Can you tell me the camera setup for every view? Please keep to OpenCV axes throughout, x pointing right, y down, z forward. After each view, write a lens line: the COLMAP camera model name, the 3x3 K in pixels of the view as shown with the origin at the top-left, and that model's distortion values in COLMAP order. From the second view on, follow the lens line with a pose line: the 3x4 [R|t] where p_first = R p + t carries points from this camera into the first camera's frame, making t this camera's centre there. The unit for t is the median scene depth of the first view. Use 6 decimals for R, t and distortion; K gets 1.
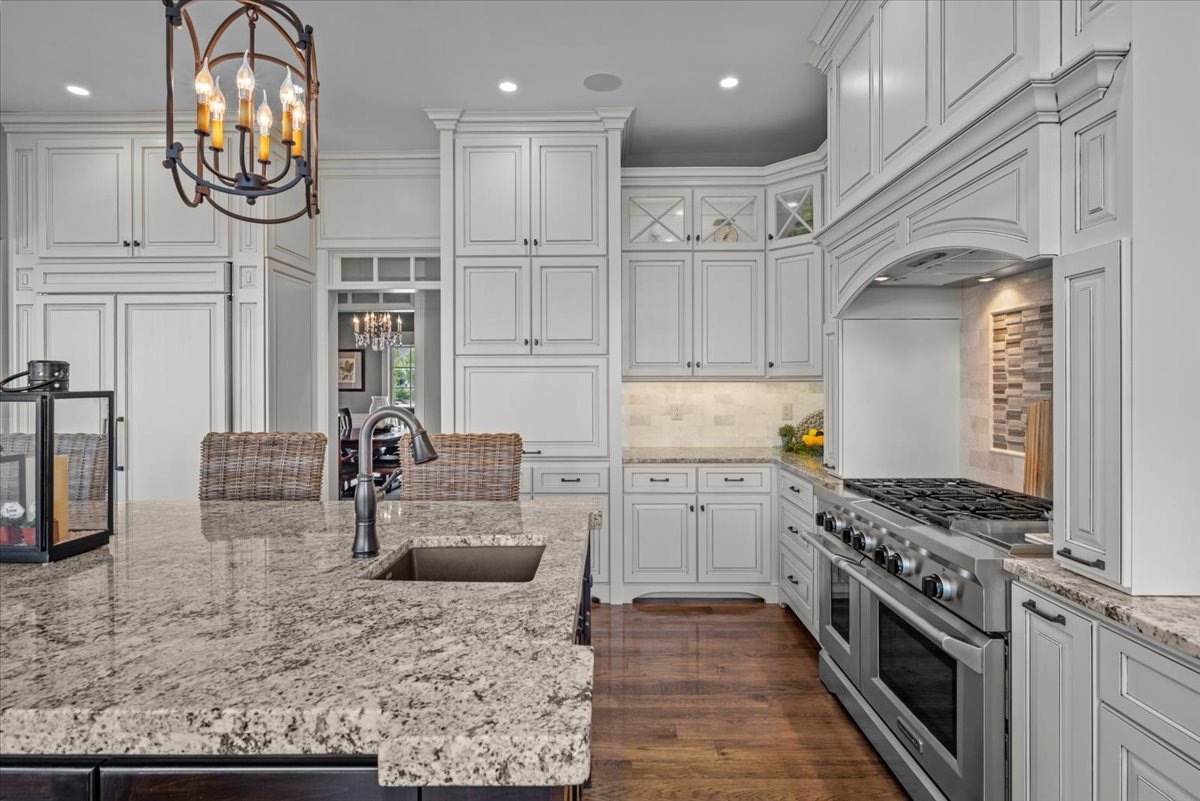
lens RADIAL K [[559.7, 0, 613.1], [0, 559.7, 390.5], [0, 0, 1]] dist [-0.003635, 0.000965]
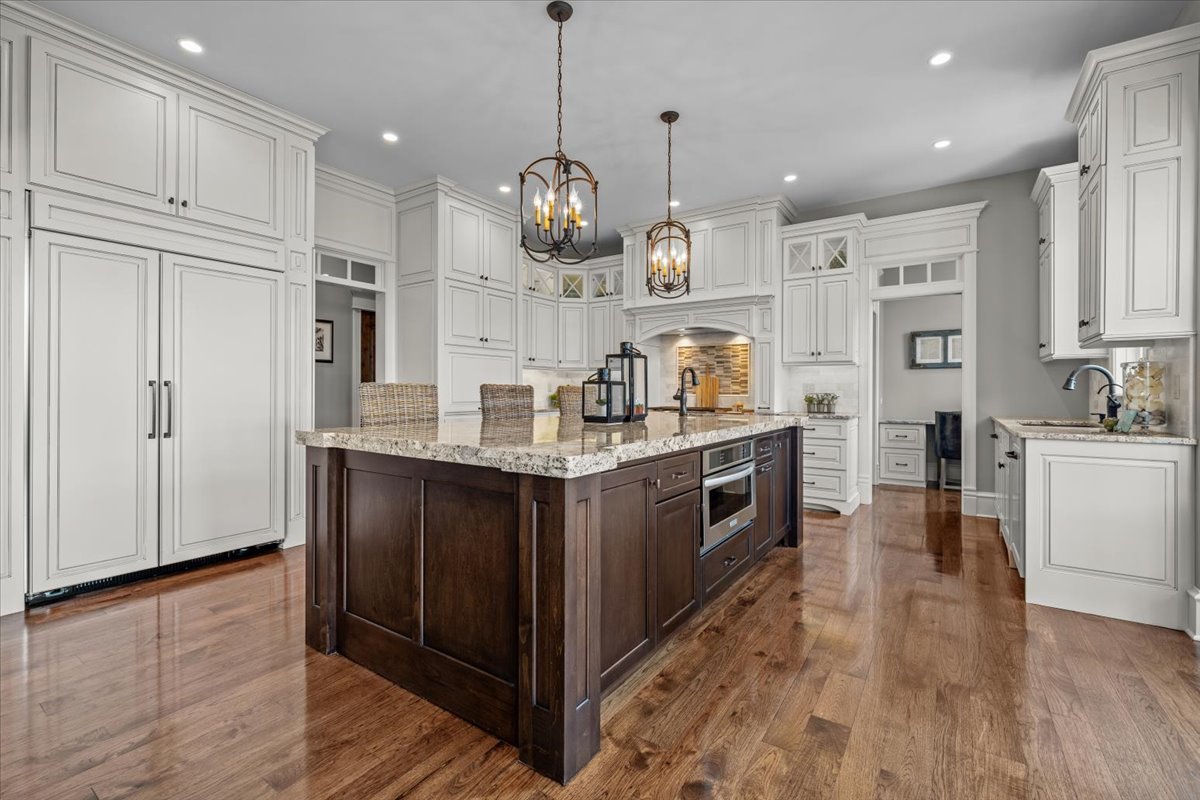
lens RADIAL K [[514.0, 0, 602.8], [0, 514.0, 407.8], [0, 0, 1]] dist [0.001780, 0.000301]
pose [[0.562201, -0.023429, 0.826669, -1.562635], [0.000764, 0.999613, 0.027811, 0.090344], [-0.827000, -0.015004, 0.562001, -0.149759]]
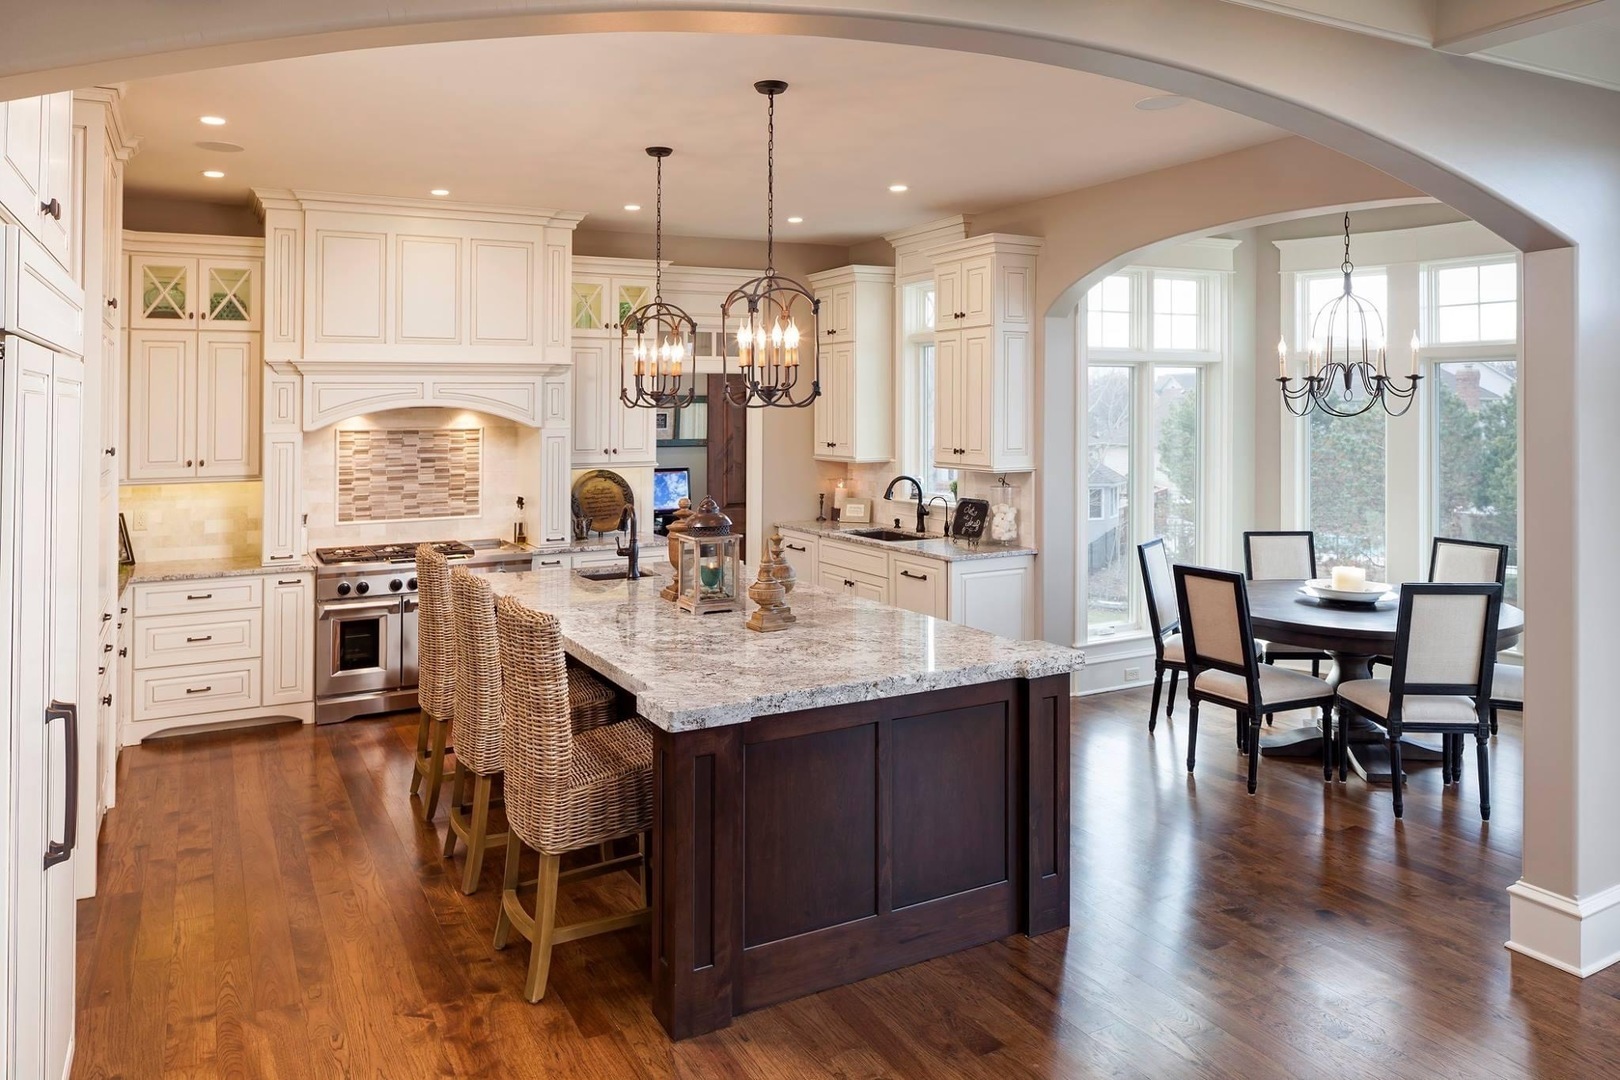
lens RADIAL K [[1149.5, 0, 817.8], [0, 1149.5, 381.2], [0, 0, 1]] dist [0.010961, -0.012816]
pose [[-0.487835, 0.018562, 0.872739, -2.327738], [0.008637, 0.999828, -0.016437, -0.186914], [-0.872893, -0.000481, -0.487911, 1.250379]]
